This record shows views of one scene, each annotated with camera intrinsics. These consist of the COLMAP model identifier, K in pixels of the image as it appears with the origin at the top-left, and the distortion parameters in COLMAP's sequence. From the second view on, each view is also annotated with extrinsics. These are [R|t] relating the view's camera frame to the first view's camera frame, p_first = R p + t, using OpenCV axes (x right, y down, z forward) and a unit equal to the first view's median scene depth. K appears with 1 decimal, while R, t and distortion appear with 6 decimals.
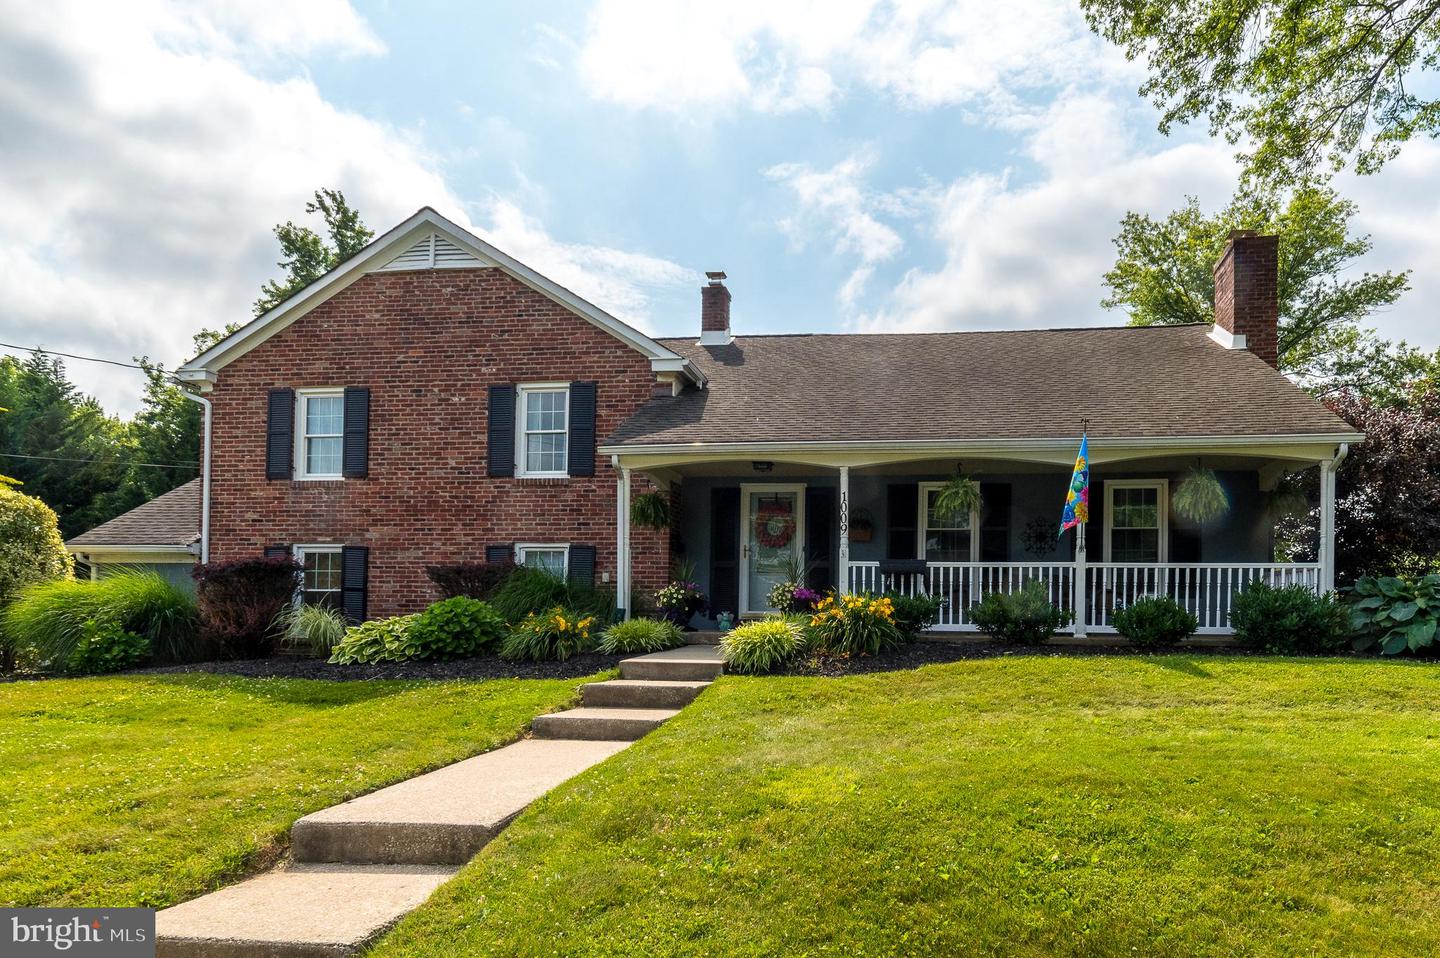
lens RADIAL K [[708.5, 0, 719.7], [0, 708.5, 486.1], [0, 0, 1]] dist [0.018981, -0.001799]
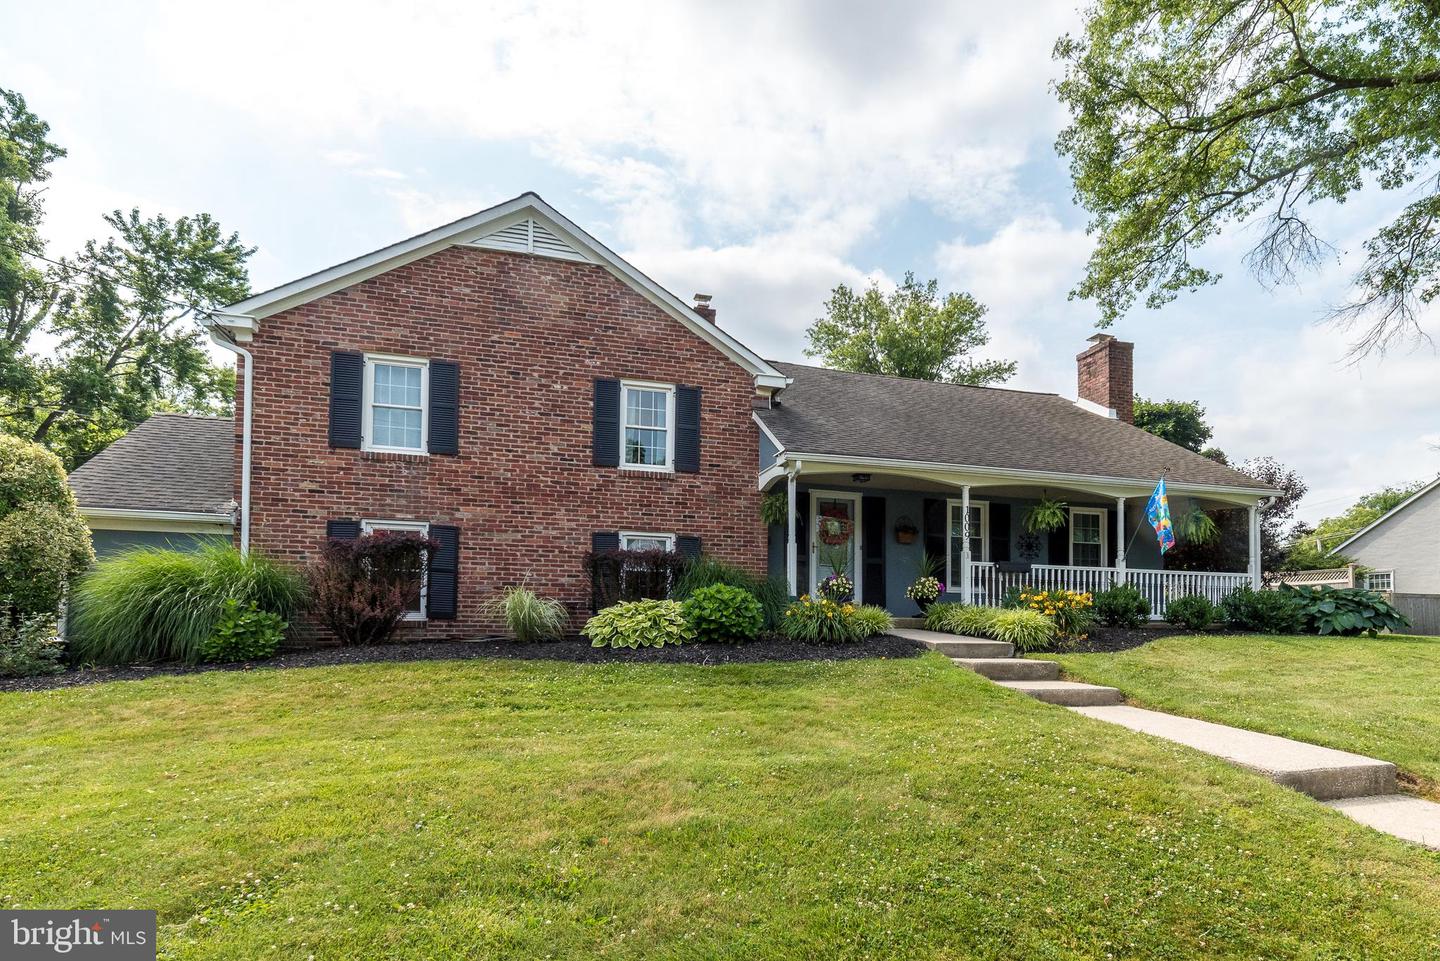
lens RADIAL K [[636.6, 0, 721.0], [0, 636.6, 479.1], [0, 0, 1]] dist [0.019204, -0.002475]
pose [[0.938848, 0.074855, 0.336097, -0.449088], [-0.073507, 0.997154, -0.016749, 0.008506], [-0.336394, -0.008980, 0.941678, 0.056156]]
